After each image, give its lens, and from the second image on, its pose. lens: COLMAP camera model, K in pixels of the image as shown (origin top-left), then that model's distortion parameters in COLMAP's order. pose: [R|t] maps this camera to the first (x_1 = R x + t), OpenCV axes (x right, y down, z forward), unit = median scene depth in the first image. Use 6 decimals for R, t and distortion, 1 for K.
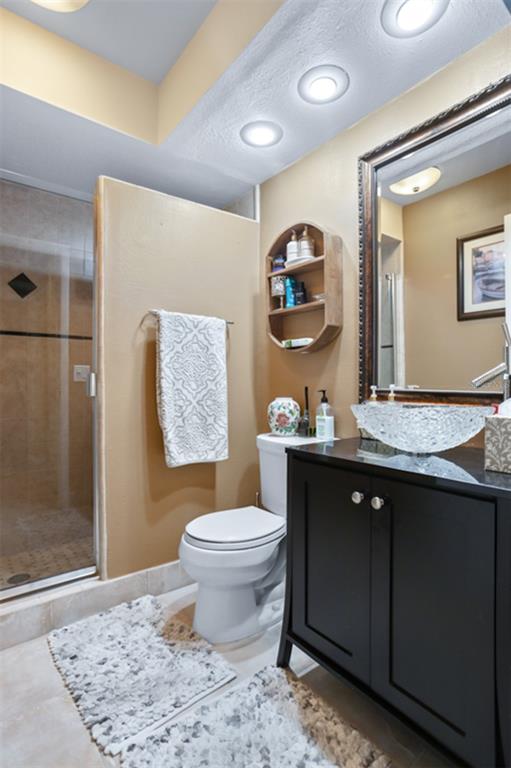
lens RADIAL K [[404.5, 0, 258.3], [0, 404.5, 384.4], [0, 0, 1]] dist [-0.054430, 0.037202]
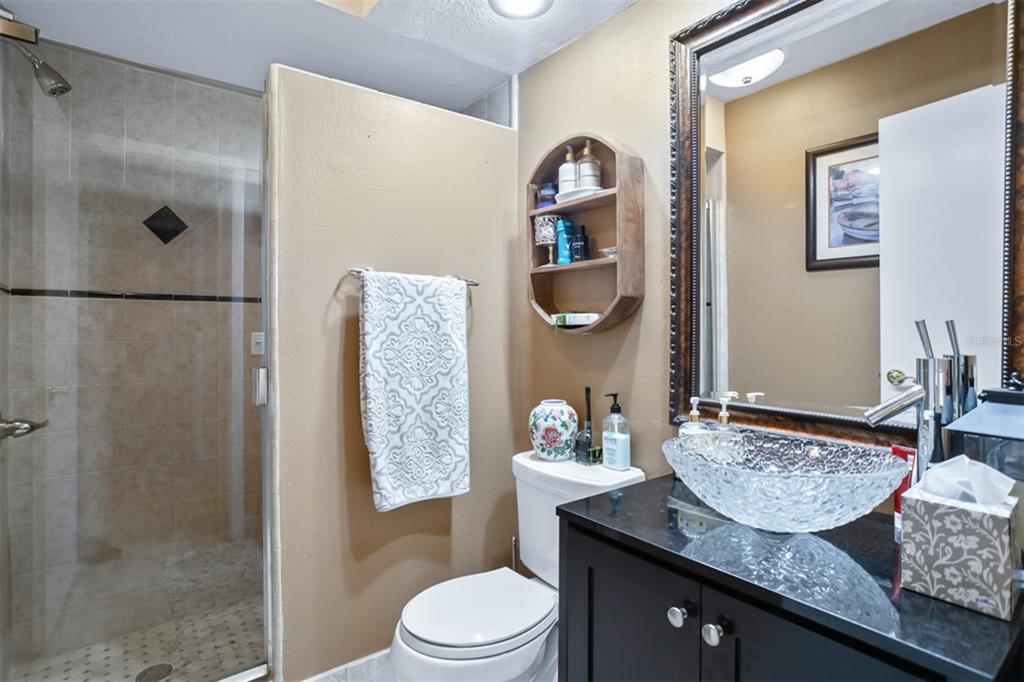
lens RADIAL K [[539.3, 0, 518.3], [0, 539.3, 335.0], [0, 0, 1]] dist [-0.054430, 0.037202]
pose [[0.999999, 0.001213, -0.000515, 0.005780], [-0.001208, 0.999962, 0.008628, -0.085036], [0.000526, -0.008627, 0.999963, 0.123612]]
